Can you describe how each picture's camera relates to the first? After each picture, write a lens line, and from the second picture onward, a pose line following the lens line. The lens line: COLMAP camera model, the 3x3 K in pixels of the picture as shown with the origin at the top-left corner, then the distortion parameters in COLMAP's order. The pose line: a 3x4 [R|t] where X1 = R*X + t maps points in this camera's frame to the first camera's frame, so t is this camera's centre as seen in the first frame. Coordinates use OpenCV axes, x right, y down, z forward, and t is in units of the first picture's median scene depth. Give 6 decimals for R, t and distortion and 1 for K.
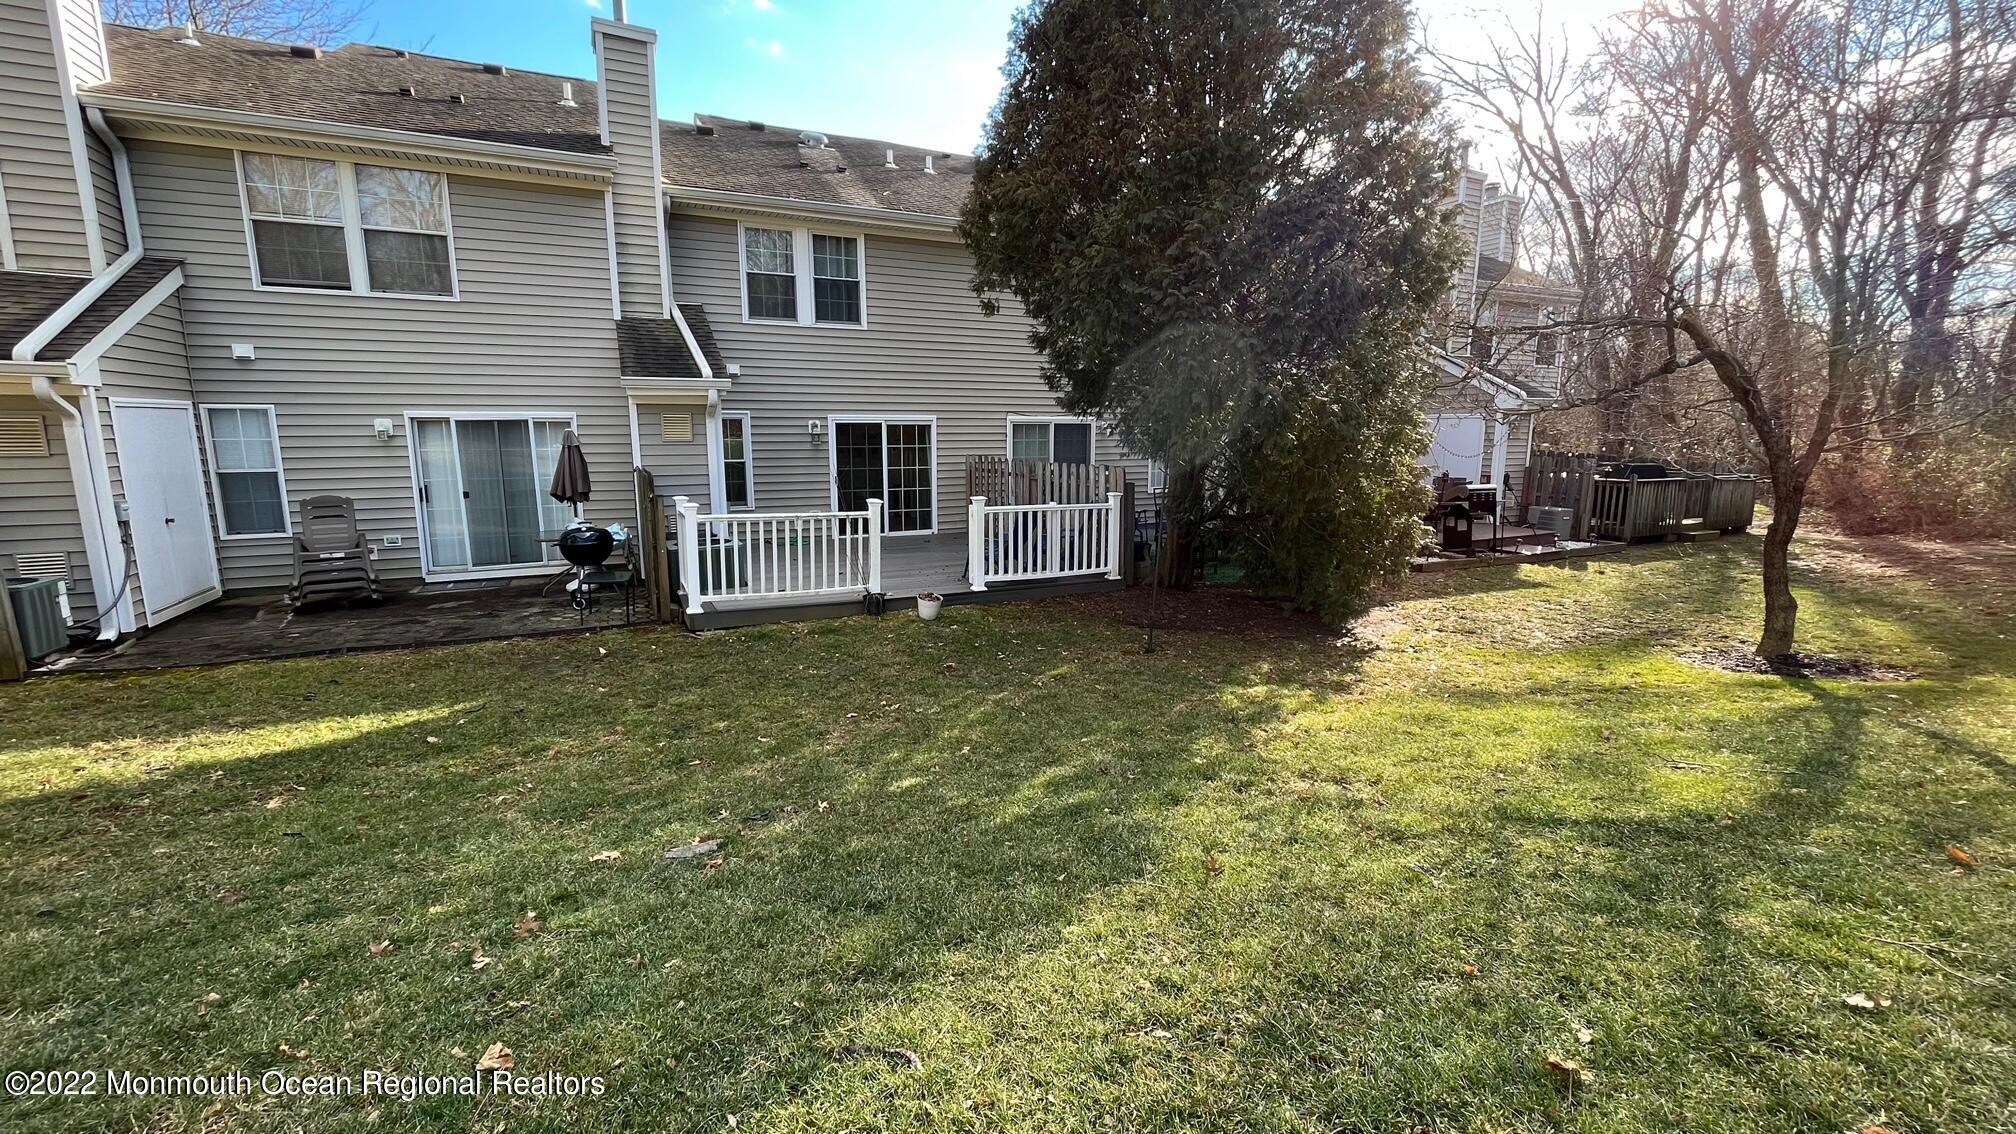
lens RADIAL K [[821.5, 0, 1015.8], [0, 821.5, 561.8], [0, 0, 1]] dist [-0.003248, -0.000234]
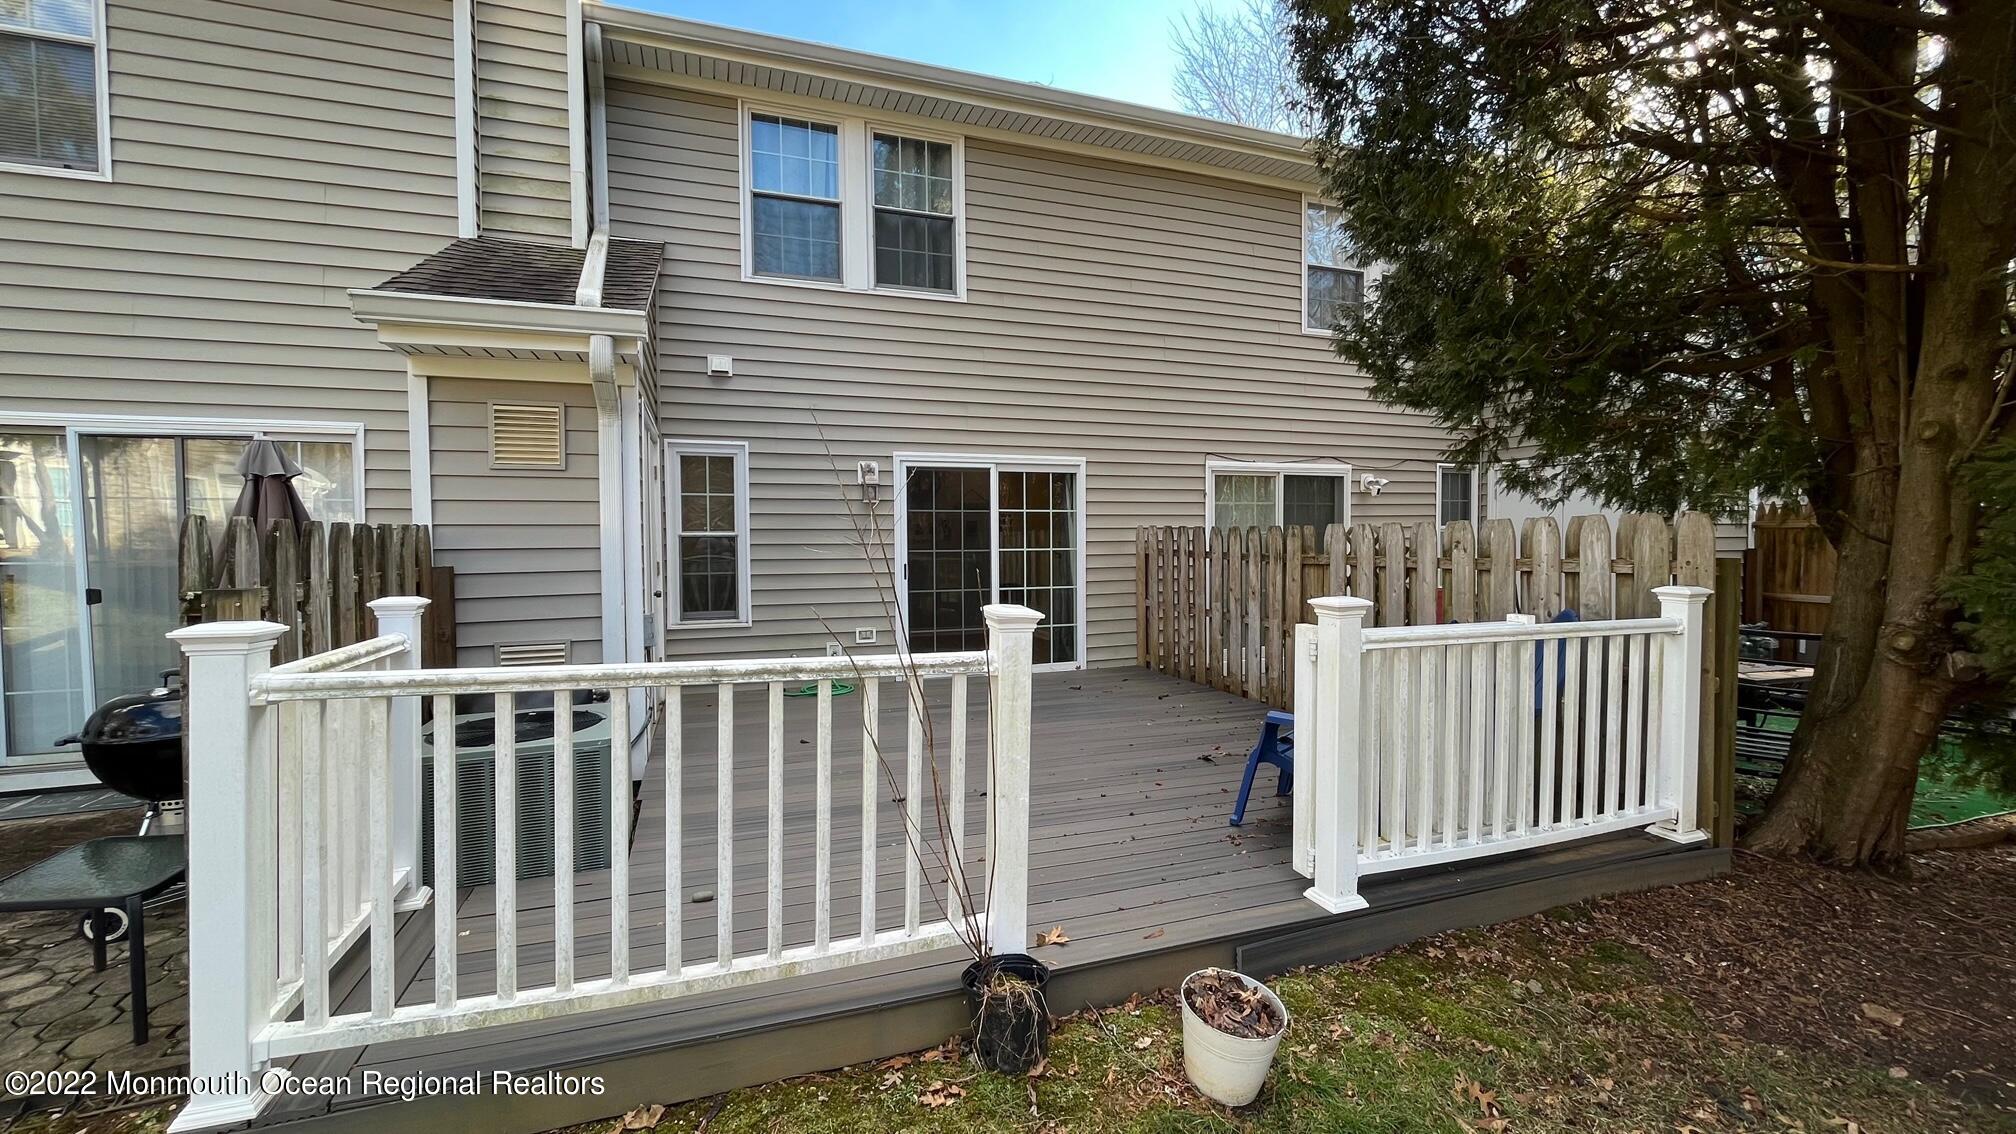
lens RADIAL K [[821.5, 0, 1002.9], [0, 821.5, 557.4], [0, 0, 1]] dist [-0.003248, -0.000234]
pose [[0.993276, -0.008025, -0.115491, -0.095847], [-0.007717, 0.990786, -0.135218, -0.036998], [0.115512, 0.135200, 0.984062, 0.489103]]
